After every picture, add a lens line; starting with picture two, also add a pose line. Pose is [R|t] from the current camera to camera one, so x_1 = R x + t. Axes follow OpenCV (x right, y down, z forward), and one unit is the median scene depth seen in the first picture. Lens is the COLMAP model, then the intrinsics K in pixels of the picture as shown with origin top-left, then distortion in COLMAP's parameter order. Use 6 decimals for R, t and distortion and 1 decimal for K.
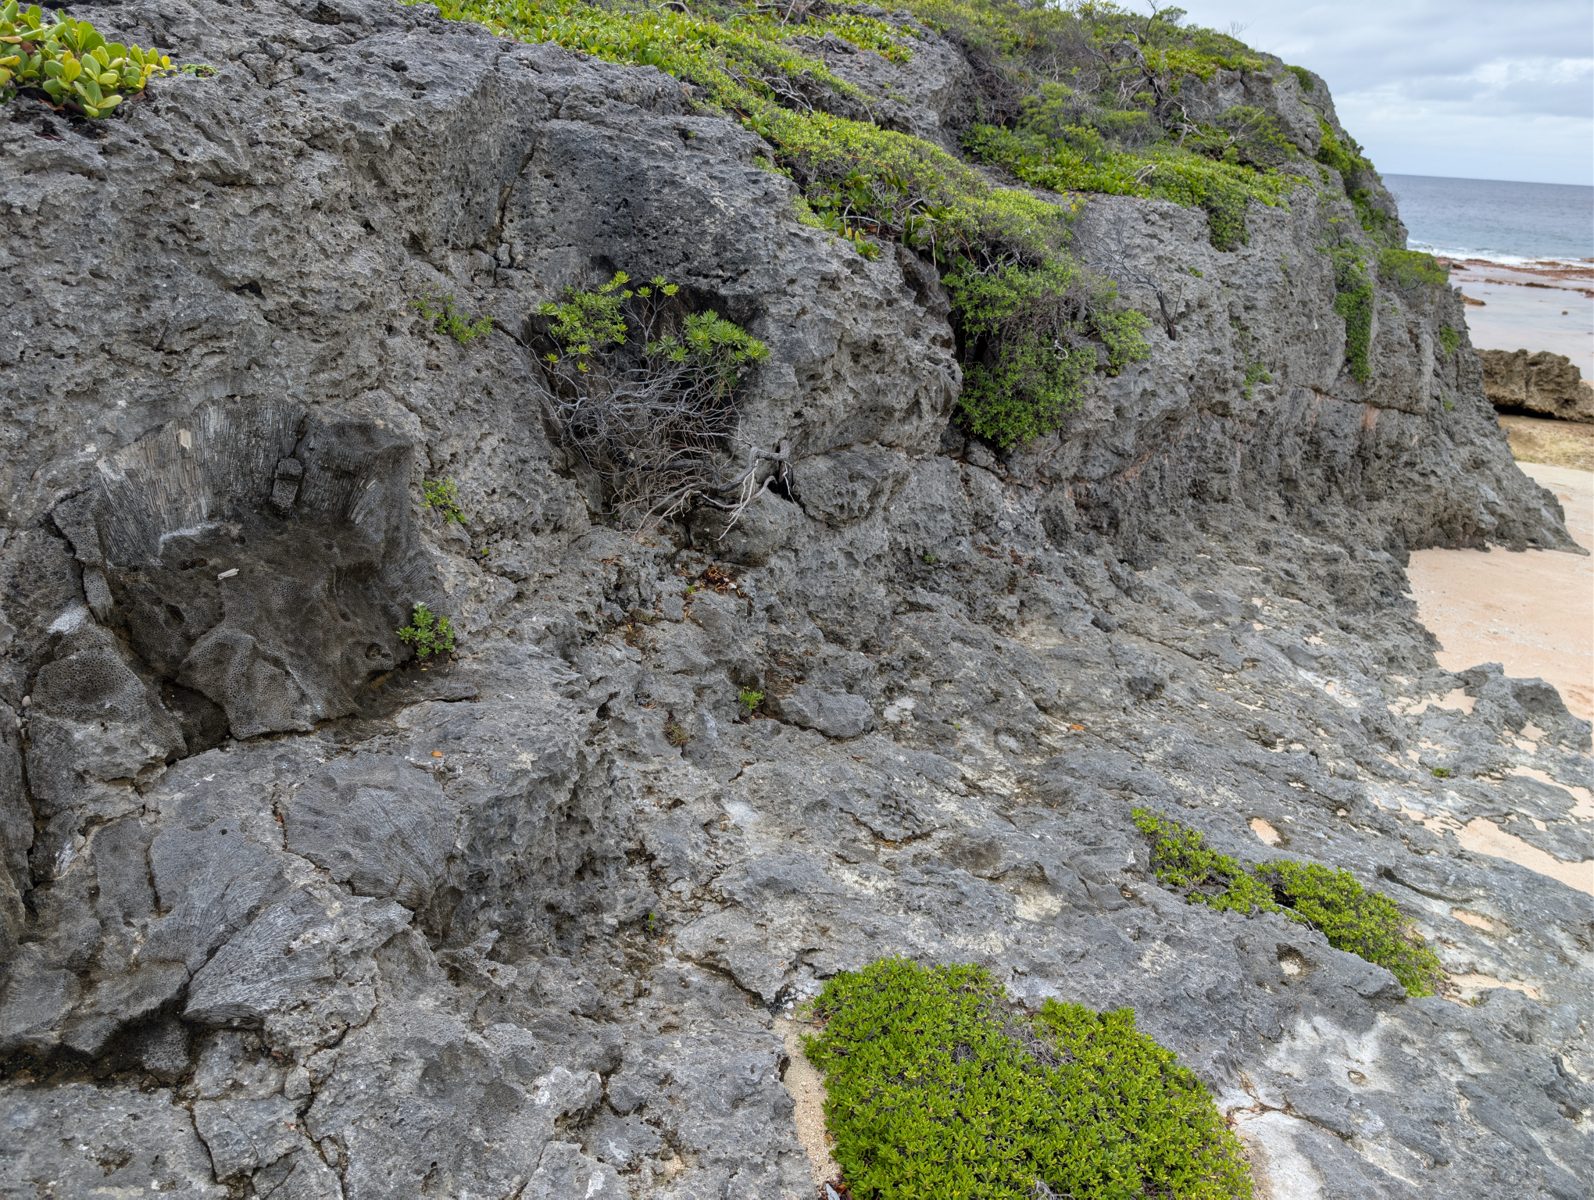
lens RADIAL K [[1157.6, 0, 797.0], [0, 1157.6, 600.0], [0, 0, 1]] dist [0.042136, -0.004682]
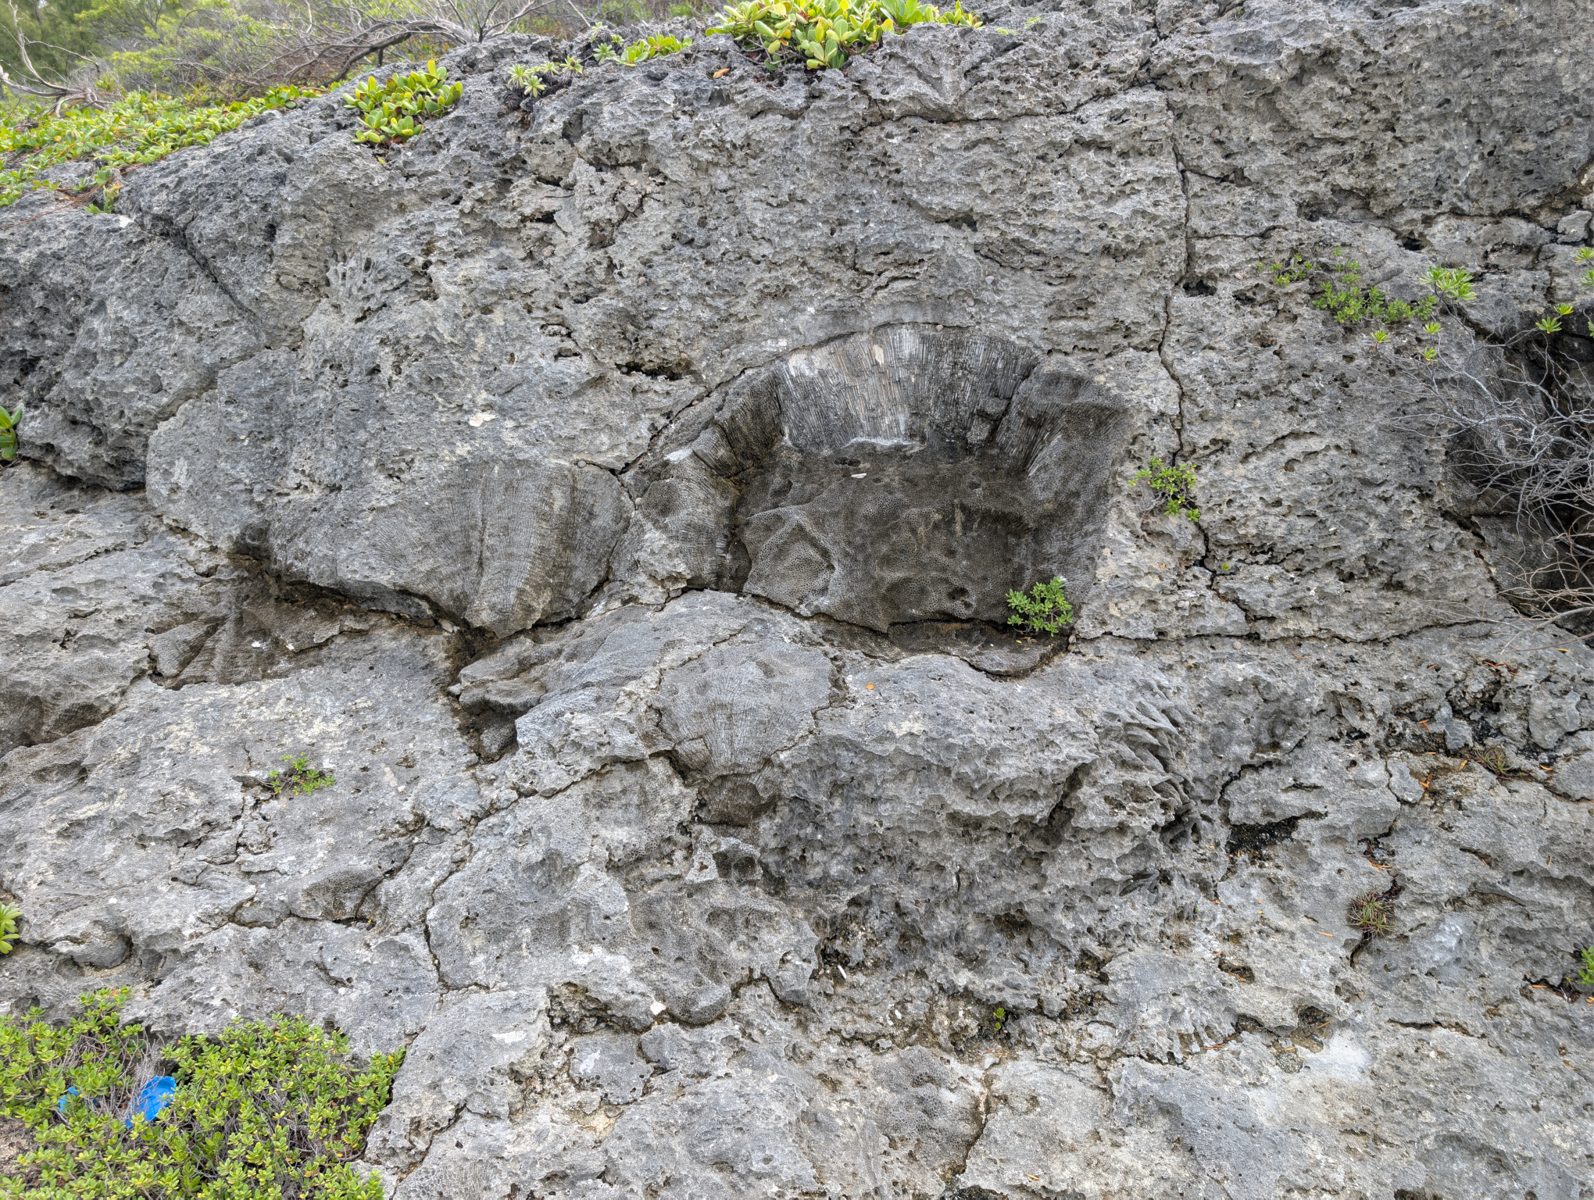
lens RADIAL K [[1187.2, 0, 797.0], [0, 1187.2, 600.0], [0, 0, 1]] dist [0.050020, -0.056061]
pose [[0.222657, 0.238239, -0.945339, 0.615896], [-0.328546, 0.931294, 0.157316, -0.072425], [0.917868, 0.275560, 0.285632, 0.675921]]
